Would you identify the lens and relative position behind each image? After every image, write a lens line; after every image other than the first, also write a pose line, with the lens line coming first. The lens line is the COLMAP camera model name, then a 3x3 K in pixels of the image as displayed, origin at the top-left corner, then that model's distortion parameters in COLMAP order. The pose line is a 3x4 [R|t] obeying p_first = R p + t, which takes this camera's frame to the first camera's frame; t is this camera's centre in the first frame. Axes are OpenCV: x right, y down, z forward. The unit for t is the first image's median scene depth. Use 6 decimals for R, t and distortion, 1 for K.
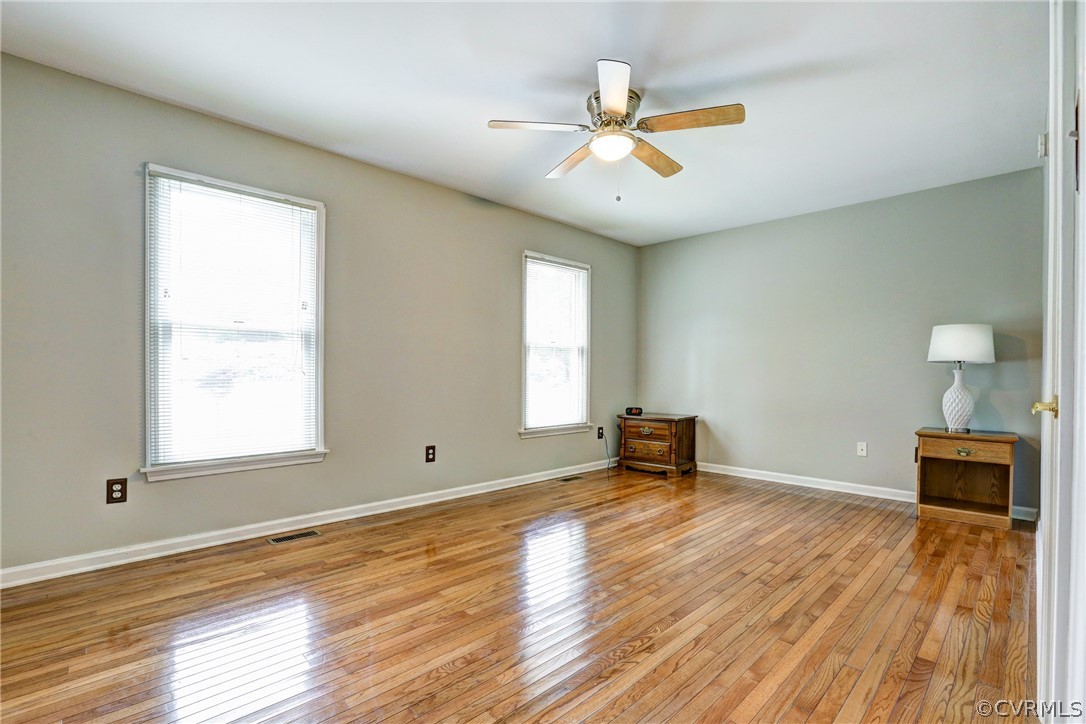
lens RADIAL K [[496.6, 0, 546.5], [0, 496.6, 358.9], [0, 0, 1]] dist [-0.059735, 0.025505]
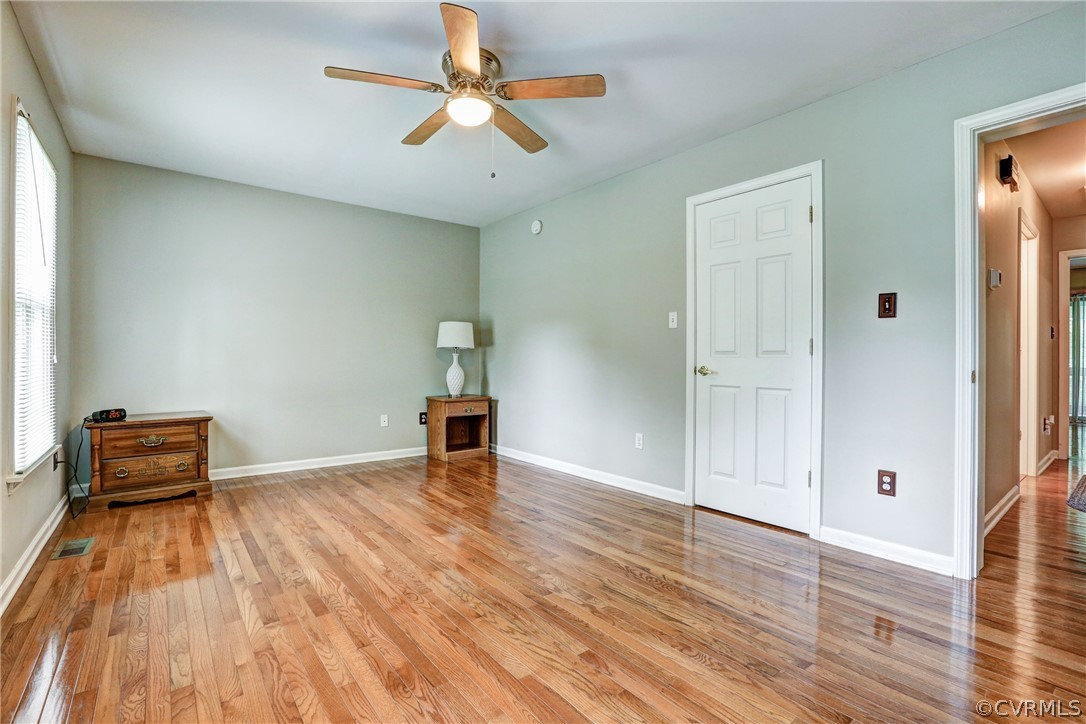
lens RADIAL K [[496.6, 0, 546.5], [0, 496.6, 358.9], [0, 0, 1]] dist [-0.059735, 0.025505]
pose [[0.102126, -0.007801, 0.994741, -0.569774], [-0.031134, 0.999454, 0.011034, 0.014535], [-0.994284, -0.032097, 0.101828, 0.584679]]
